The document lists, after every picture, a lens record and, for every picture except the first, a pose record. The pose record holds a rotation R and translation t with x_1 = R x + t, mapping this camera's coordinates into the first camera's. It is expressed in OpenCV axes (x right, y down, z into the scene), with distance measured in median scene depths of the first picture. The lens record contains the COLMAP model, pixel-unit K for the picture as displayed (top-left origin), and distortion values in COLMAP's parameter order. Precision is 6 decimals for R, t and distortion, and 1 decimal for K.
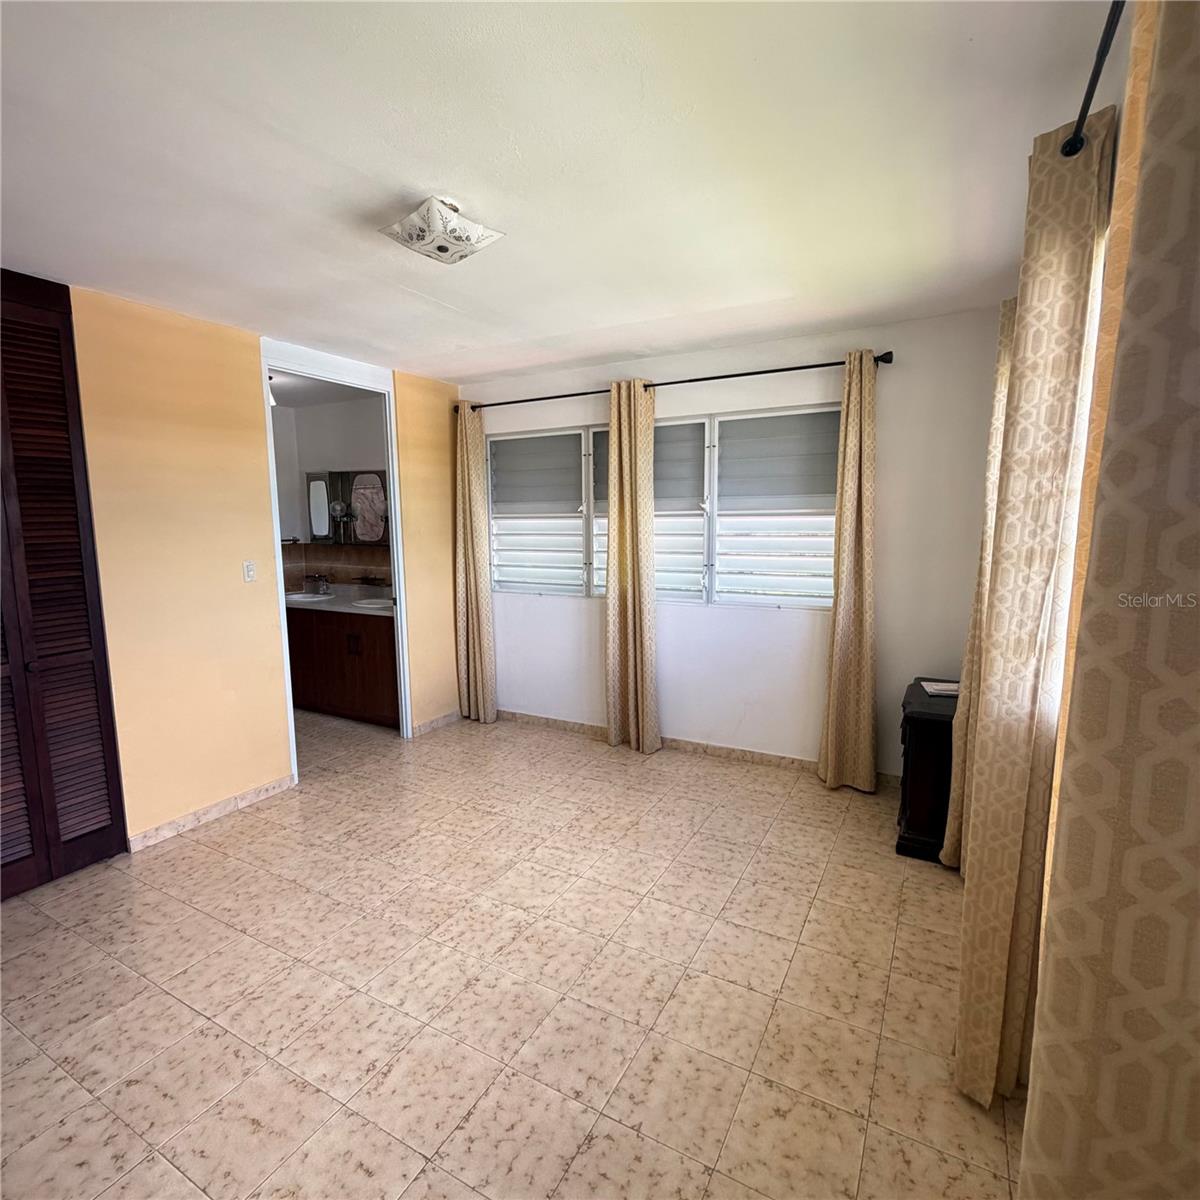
lens RADIAL K [[643.8, 0, 603.8], [0, 643.8, 600.2], [0, 0, 1]] dist [0.012737, -0.003276]
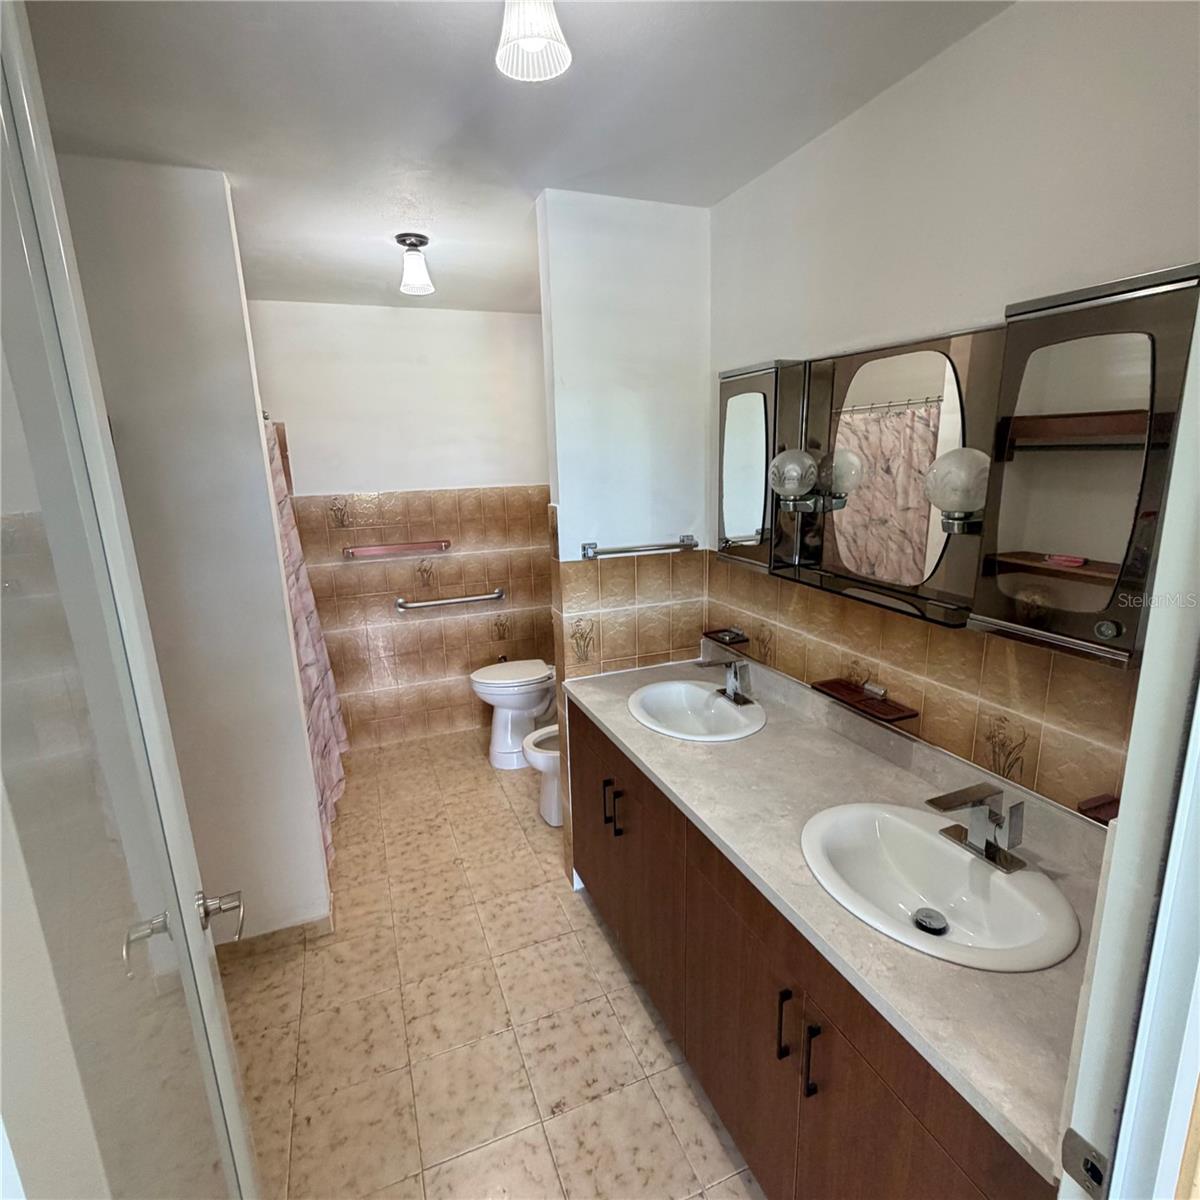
lens RADIAL K [[643.8, 0, 602.0], [0, 643.8, 599.8], [0, 0, 1]] dist [0.012737, -0.003276]
pose [[0.786494, 0.118498, -0.606124, -0.272399], [-0.054221, 0.990879, 0.123362, -0.109938], [0.615214, -0.064158, 0.785745, 0.656987]]
